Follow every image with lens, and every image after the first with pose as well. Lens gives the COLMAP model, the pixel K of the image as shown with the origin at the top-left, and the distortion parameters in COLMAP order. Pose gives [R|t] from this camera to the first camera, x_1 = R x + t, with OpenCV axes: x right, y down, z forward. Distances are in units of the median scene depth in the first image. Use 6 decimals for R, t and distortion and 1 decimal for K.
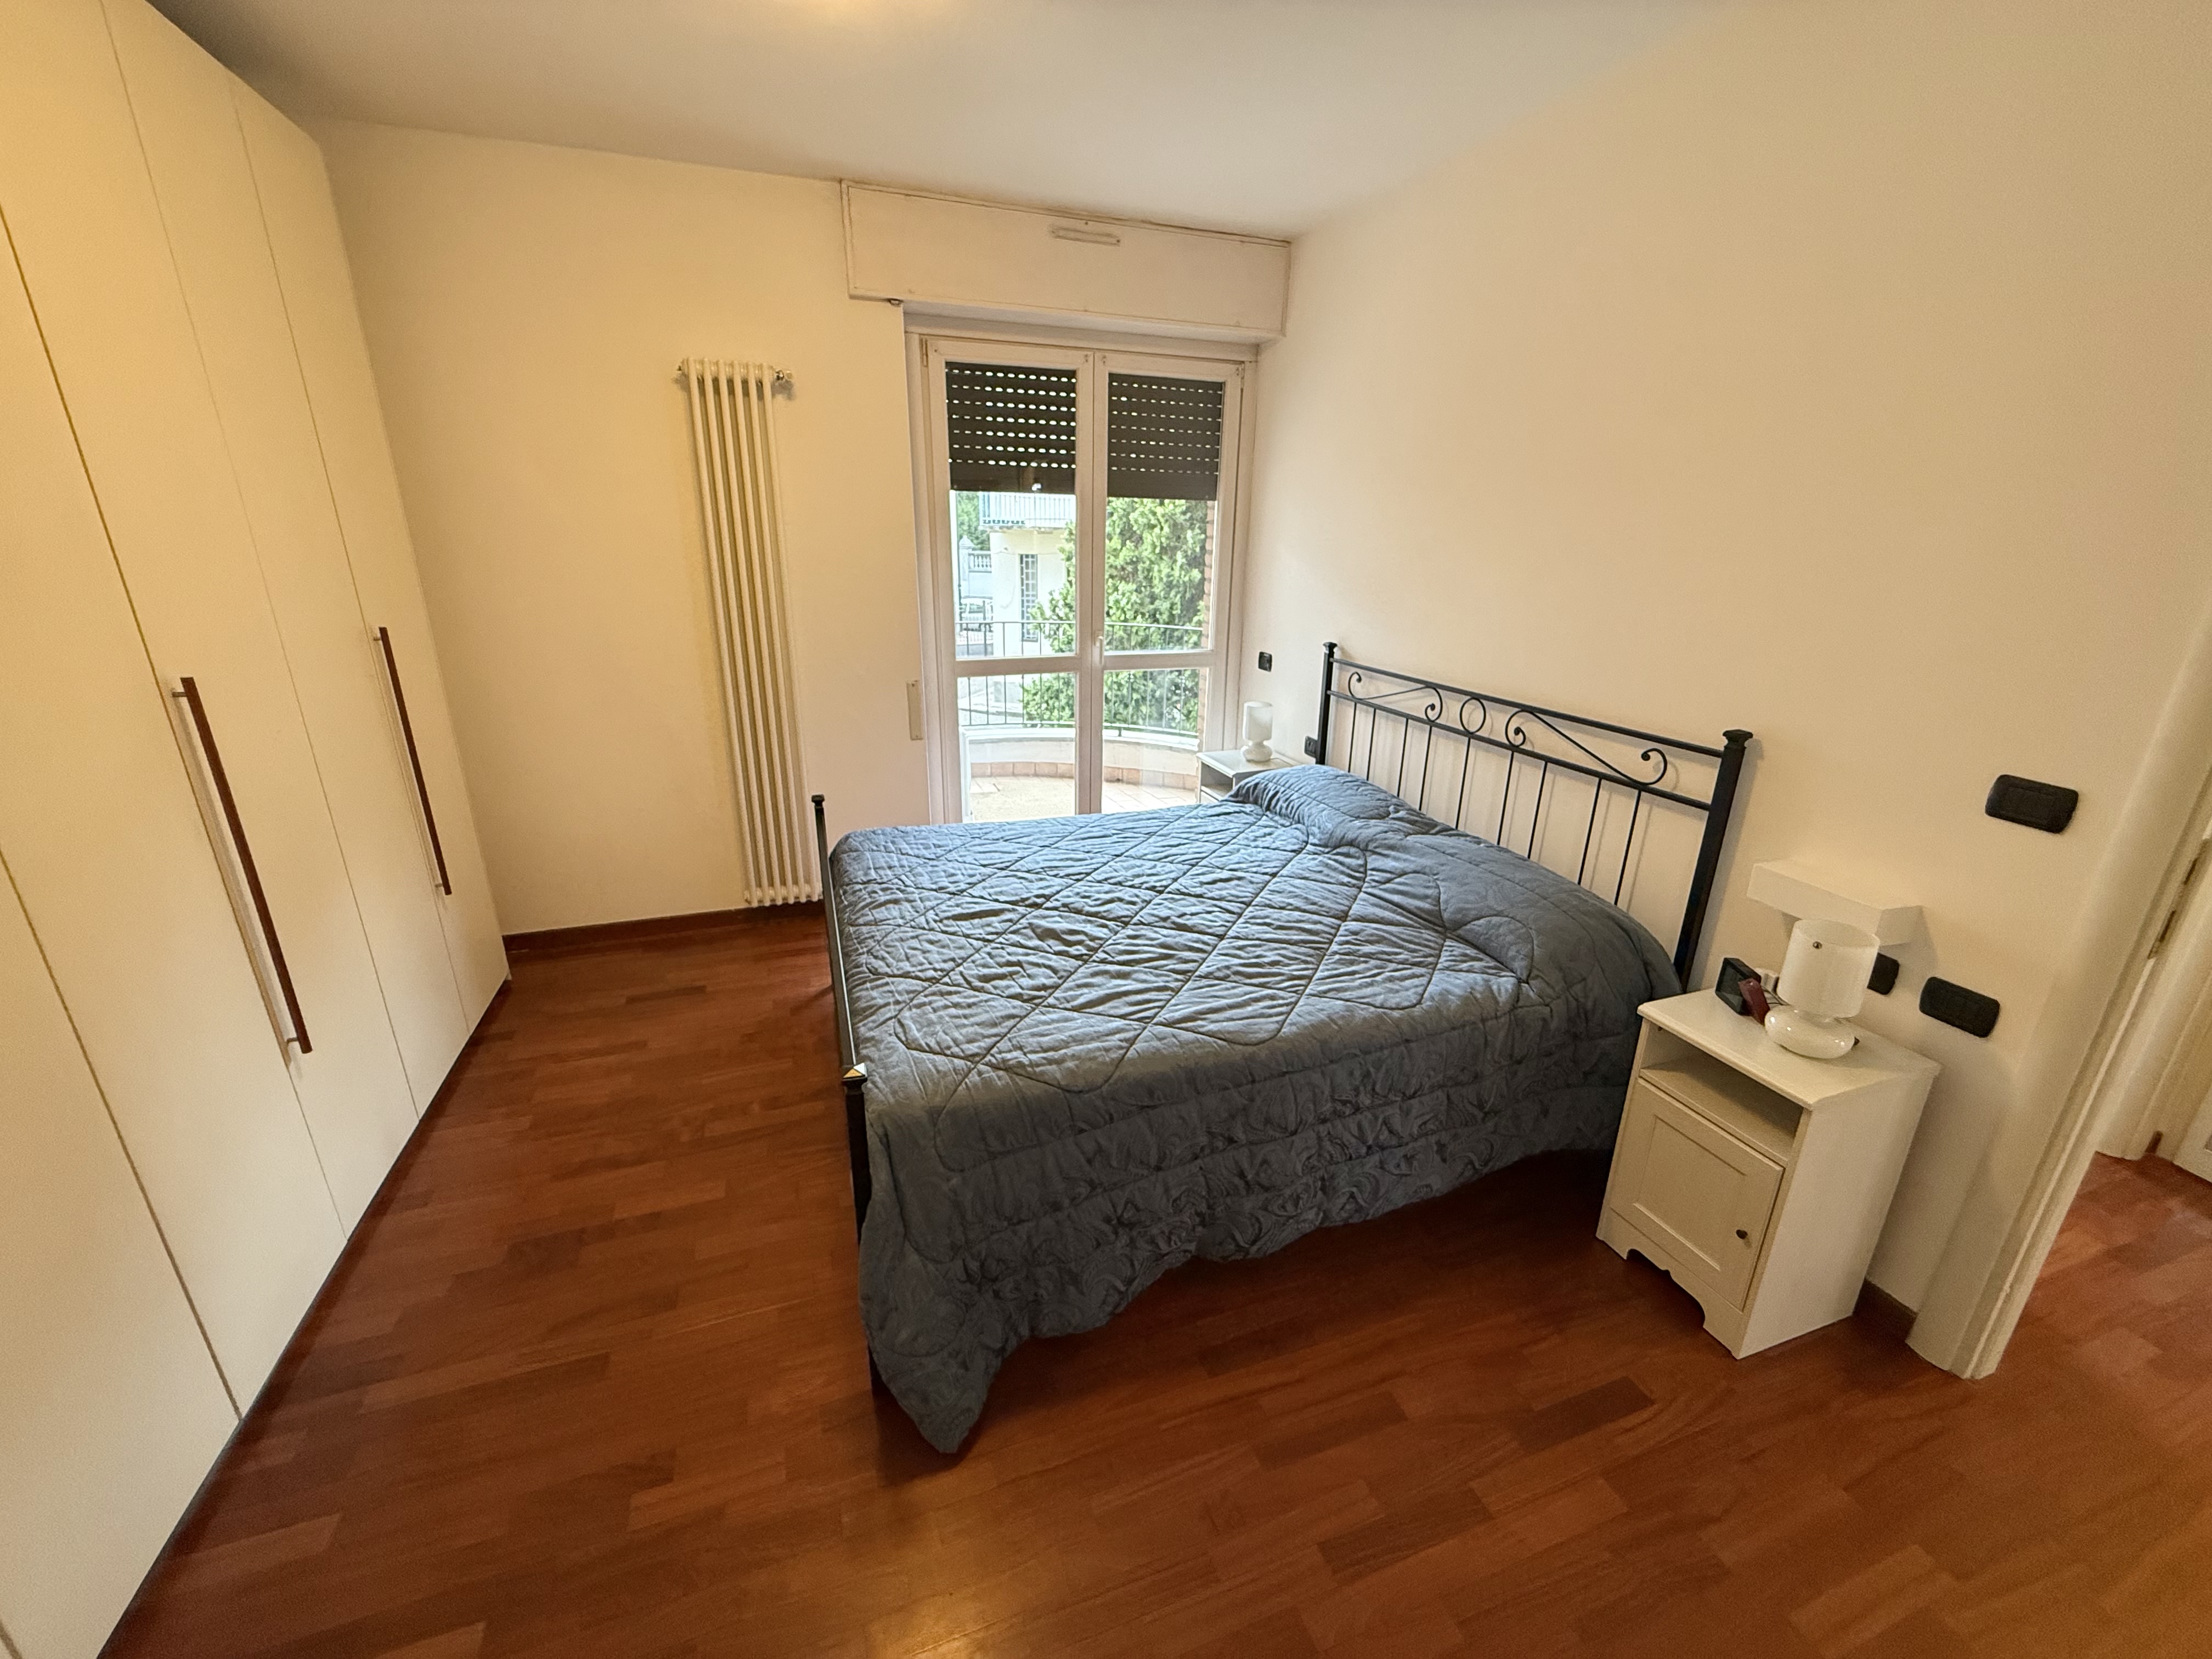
lens RADIAL K [[882.5, 0, 1102.1], [0, 882.5, 828.2], [0, 0, 1]] dist [-0.001263, 0.000273]
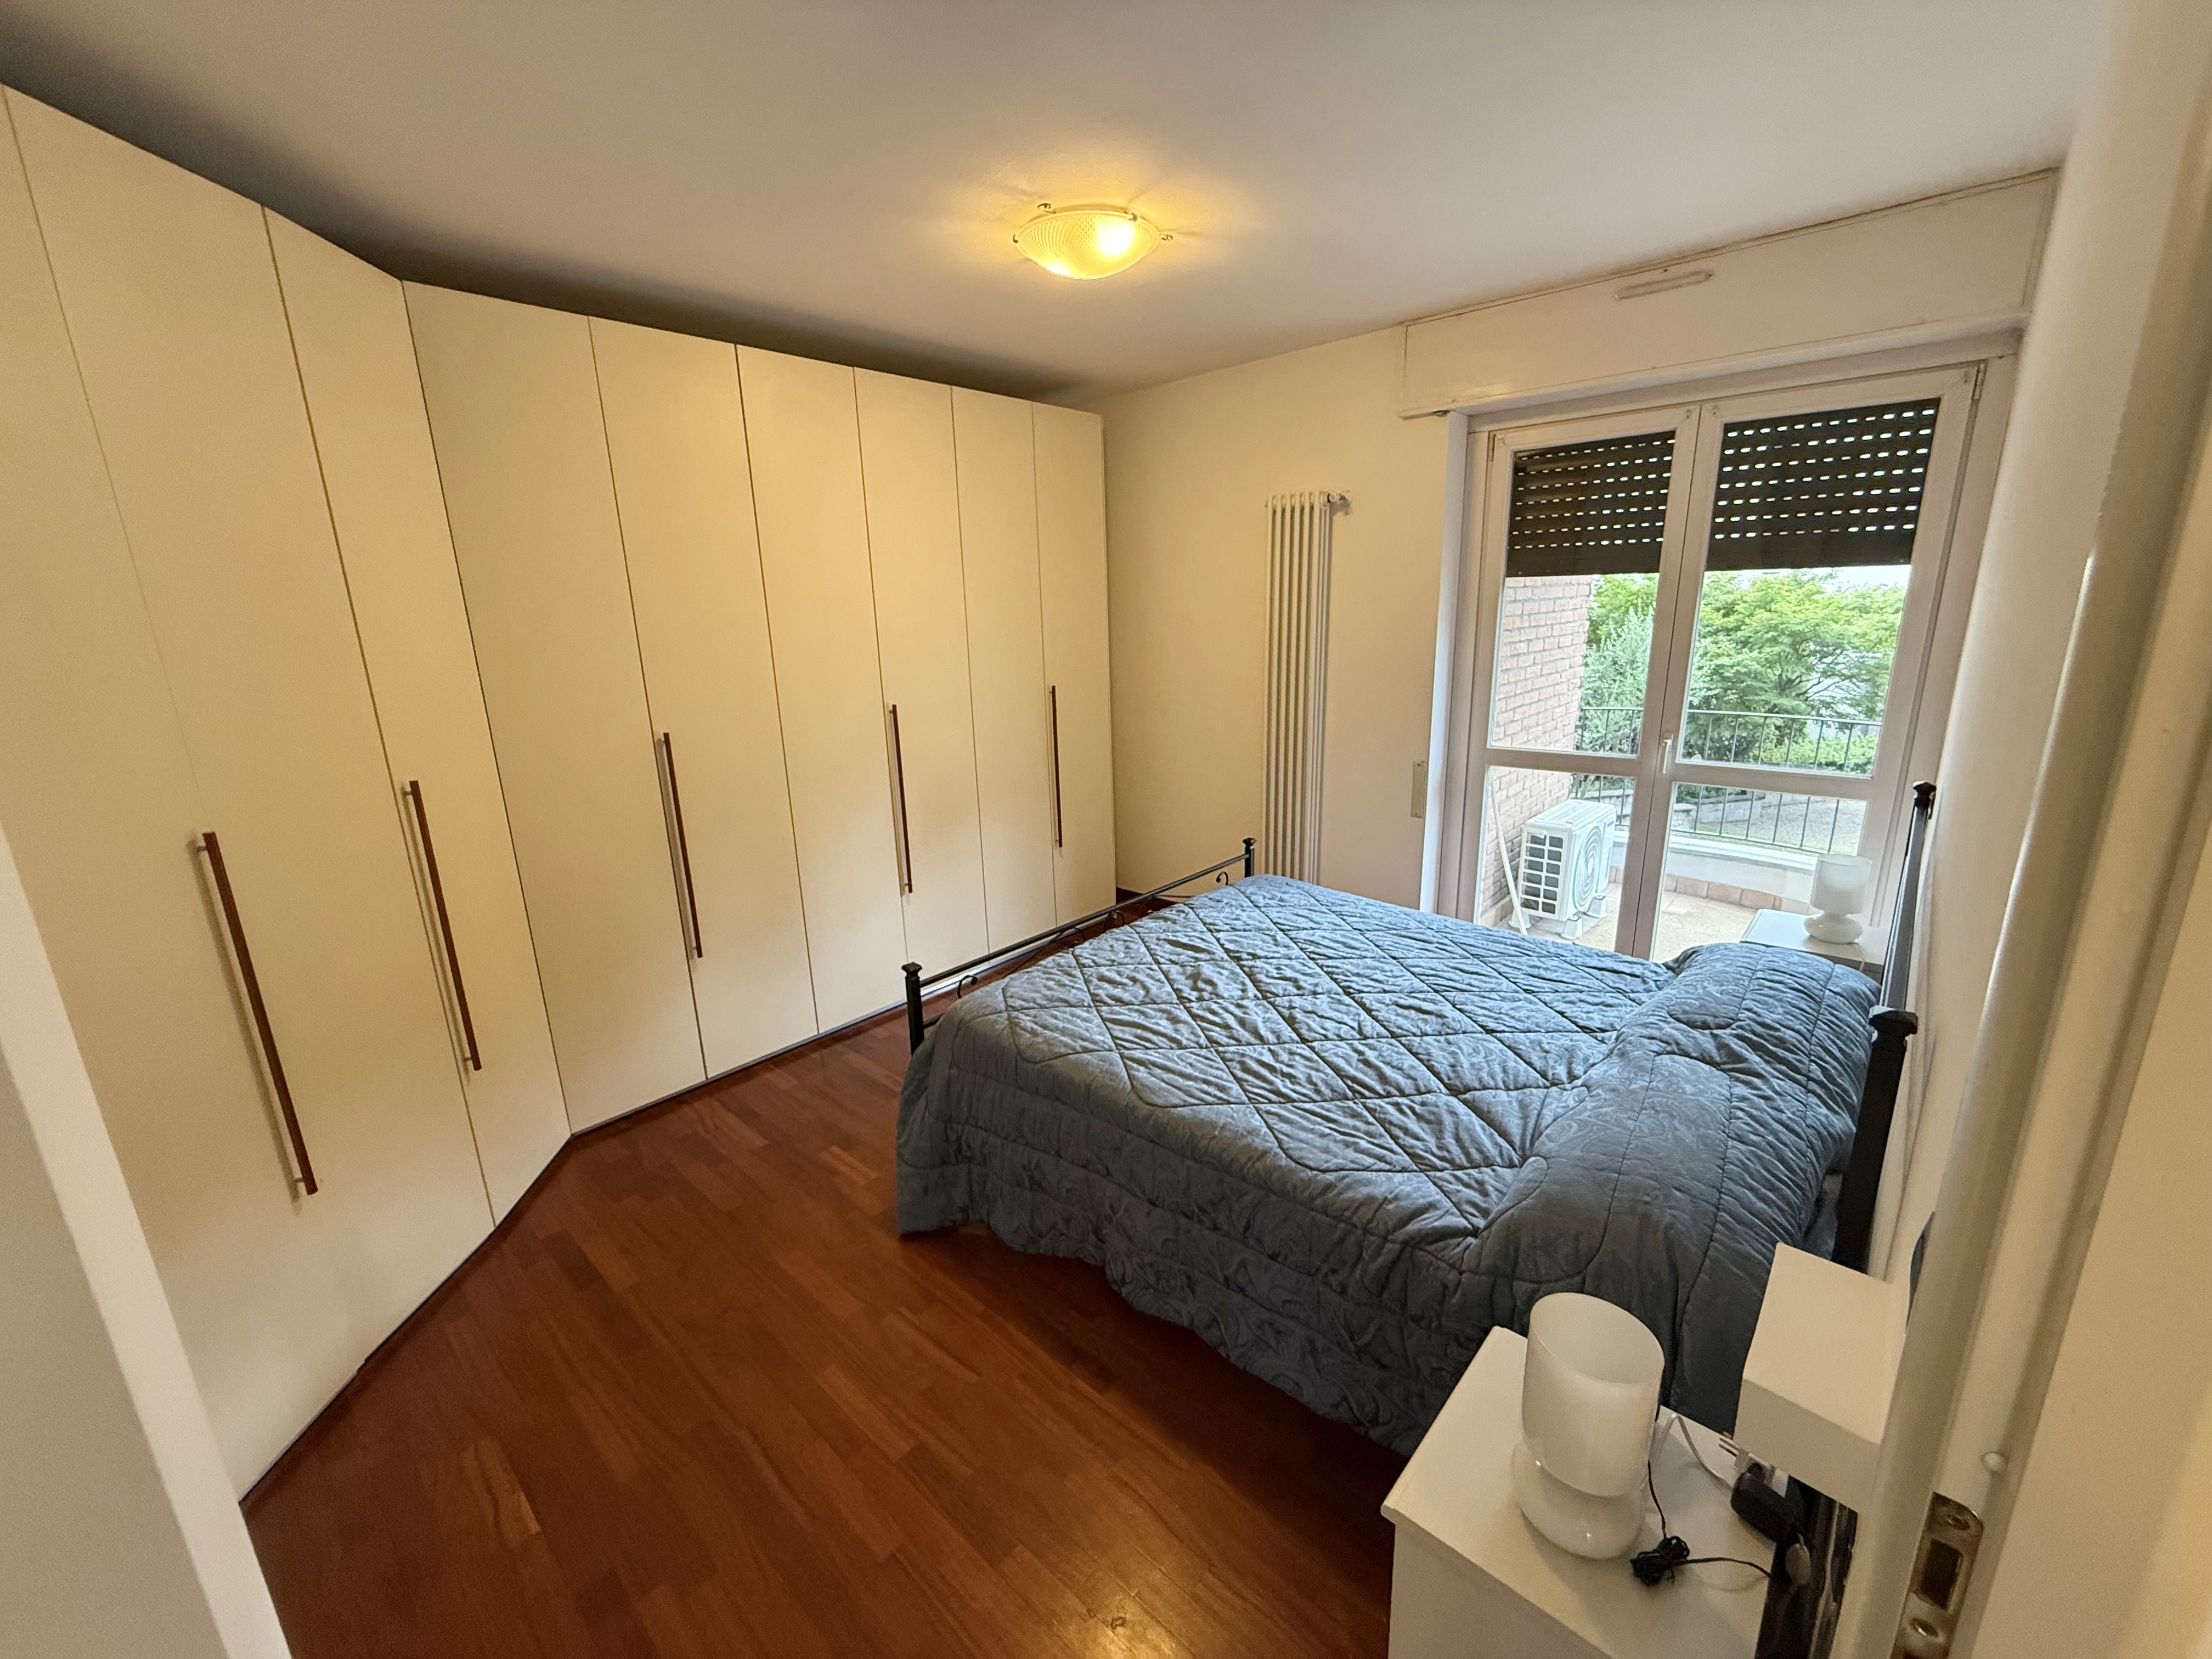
lens RADIAL K [[882.5, 0, 1092.9], [0, 882.5, 822.0], [0, 0, 1]] dist [-0.001263, 0.000273]
pose [[0.468063, 0.185405, -0.864027, 0.713000], [-0.249061, 0.965784, 0.072318, -0.106327], [0.847871, 0.181346, 0.498225, 0.237463]]
